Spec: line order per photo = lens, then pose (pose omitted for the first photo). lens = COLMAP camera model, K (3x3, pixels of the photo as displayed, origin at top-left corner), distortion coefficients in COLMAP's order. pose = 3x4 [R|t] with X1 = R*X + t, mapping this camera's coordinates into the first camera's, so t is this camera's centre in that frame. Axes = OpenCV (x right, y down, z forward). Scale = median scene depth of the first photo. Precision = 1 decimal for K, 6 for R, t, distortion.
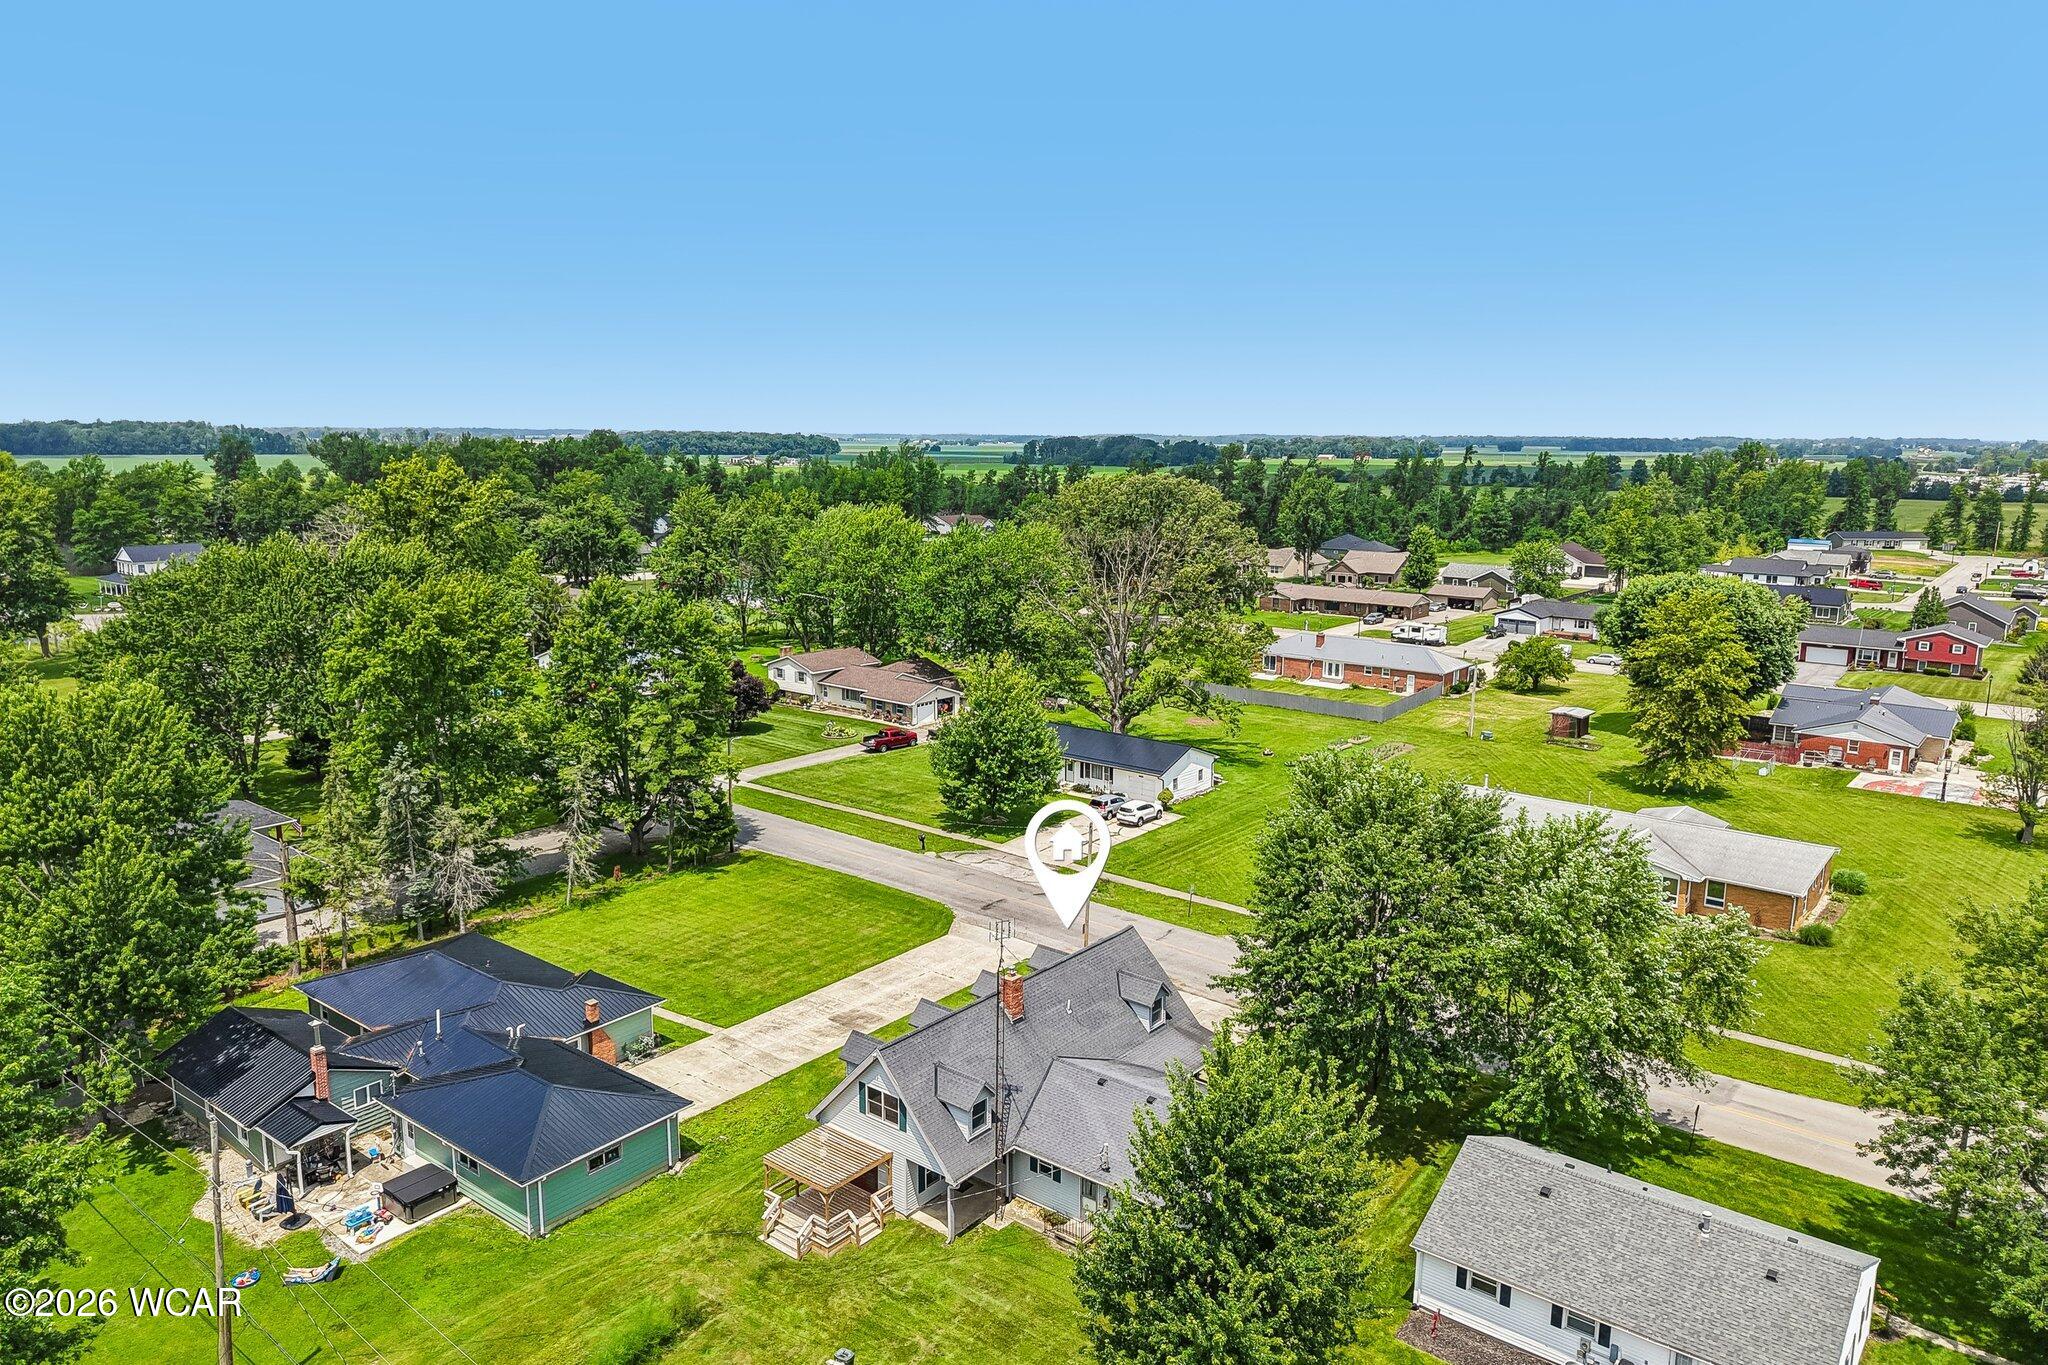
lens RADIAL K [[1358.6, 0, 1024.0], [0, 1358.6, 682.5], [0, 0, 1]] dist [-0.002336, -0.000347]
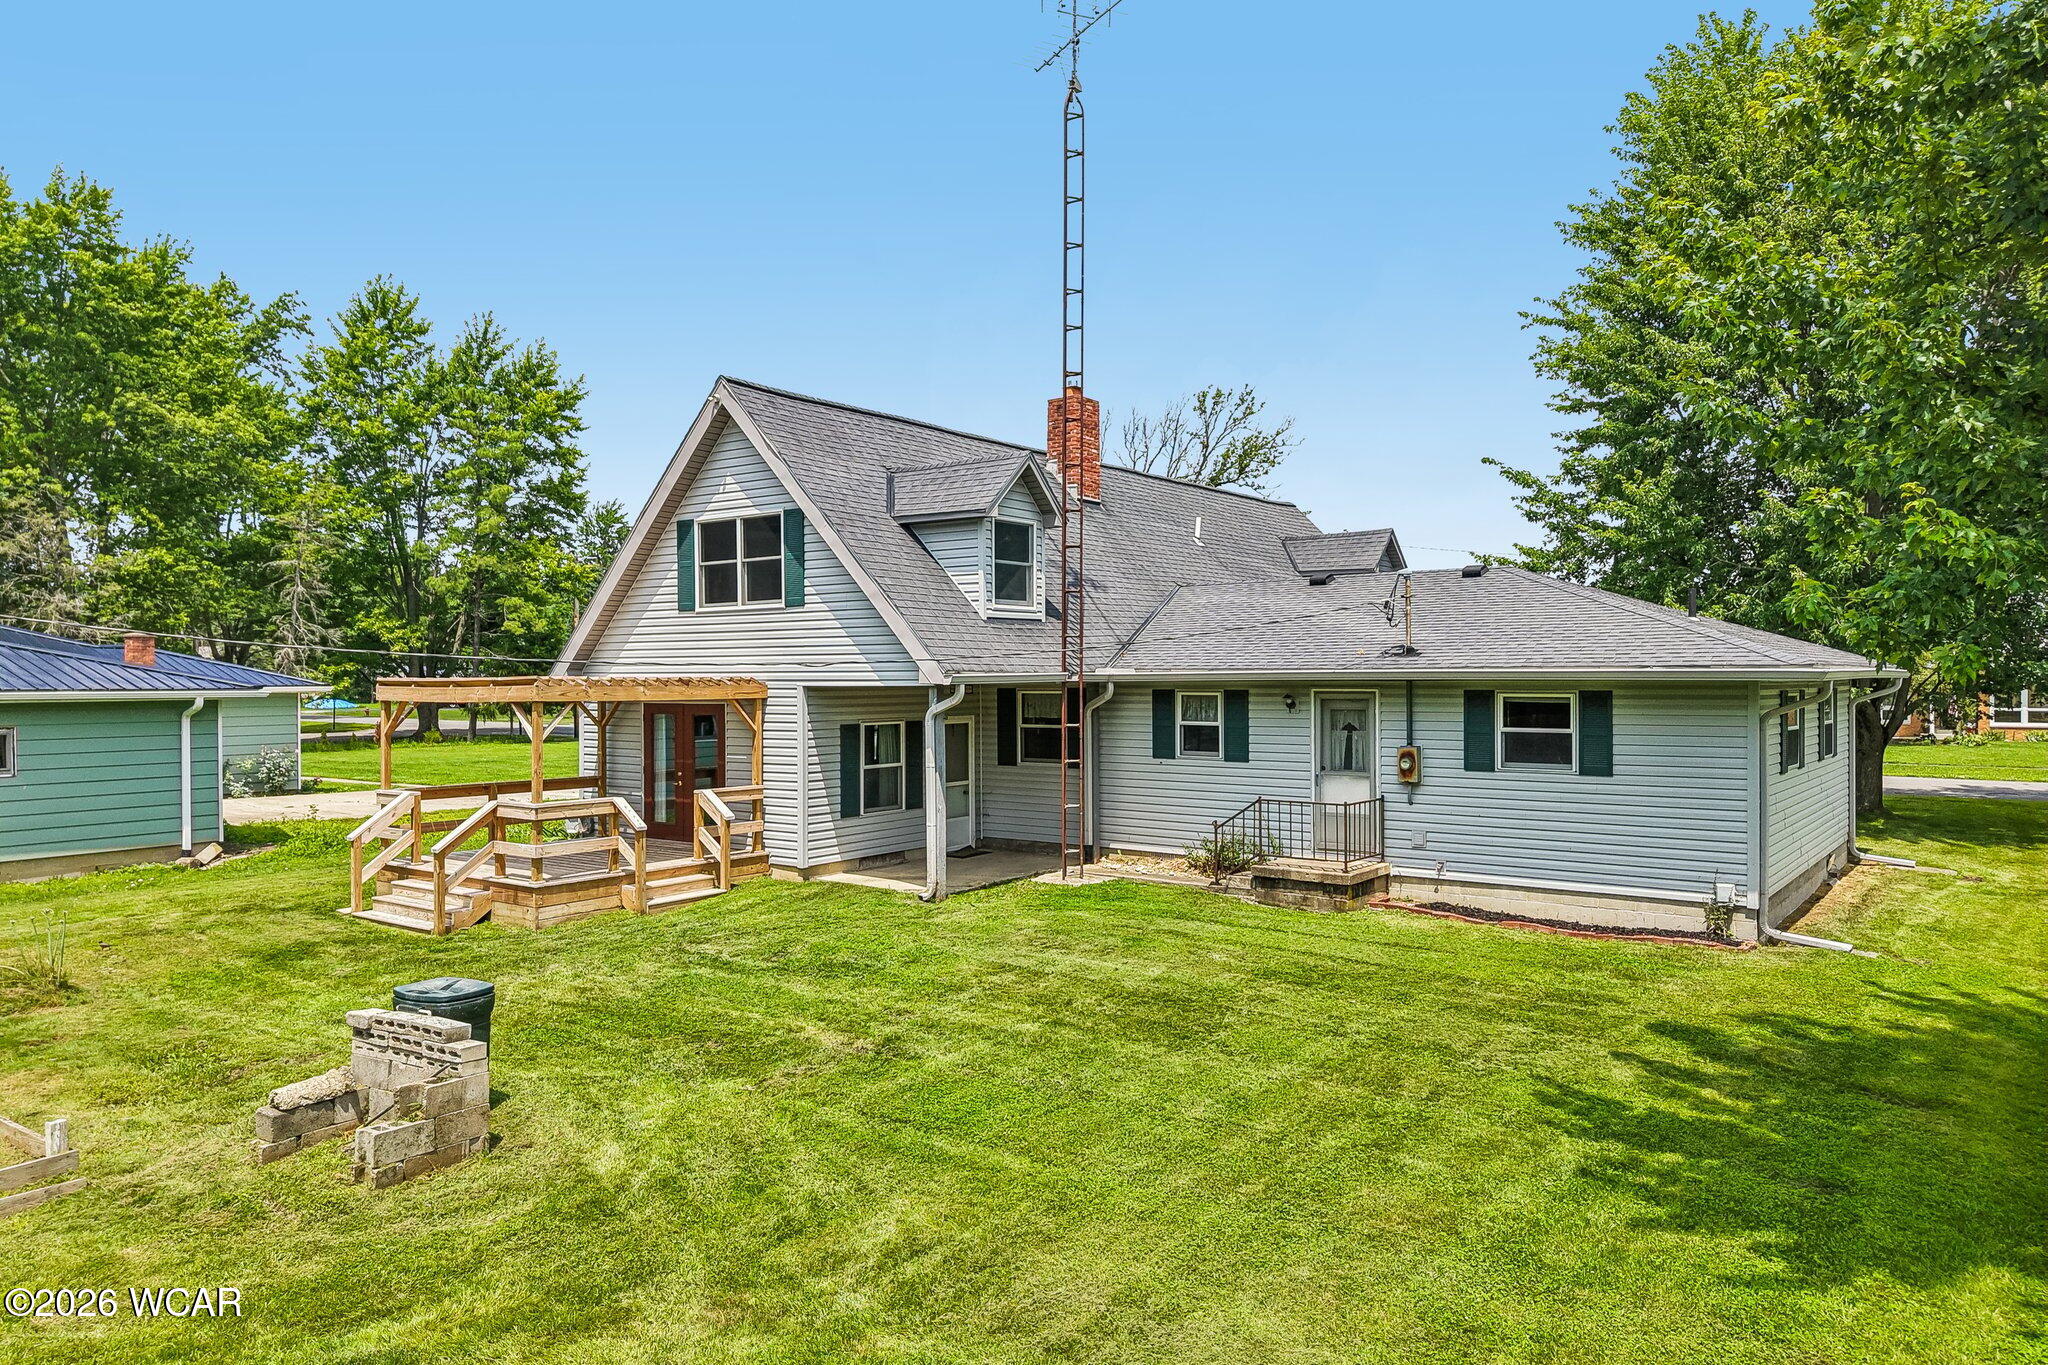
lens RADIAL K [[1358.6, 0, 1024.0], [0, 1358.6, 682.5], [0, 0, 1]] dist [-0.002336, -0.000347]
pose [[0.997817, -0.013430, 0.064663, -0.053251], [0.024621, 0.984167, -0.175524, 0.411128], [-0.061282, 0.176733, 0.982349, 0.653270]]
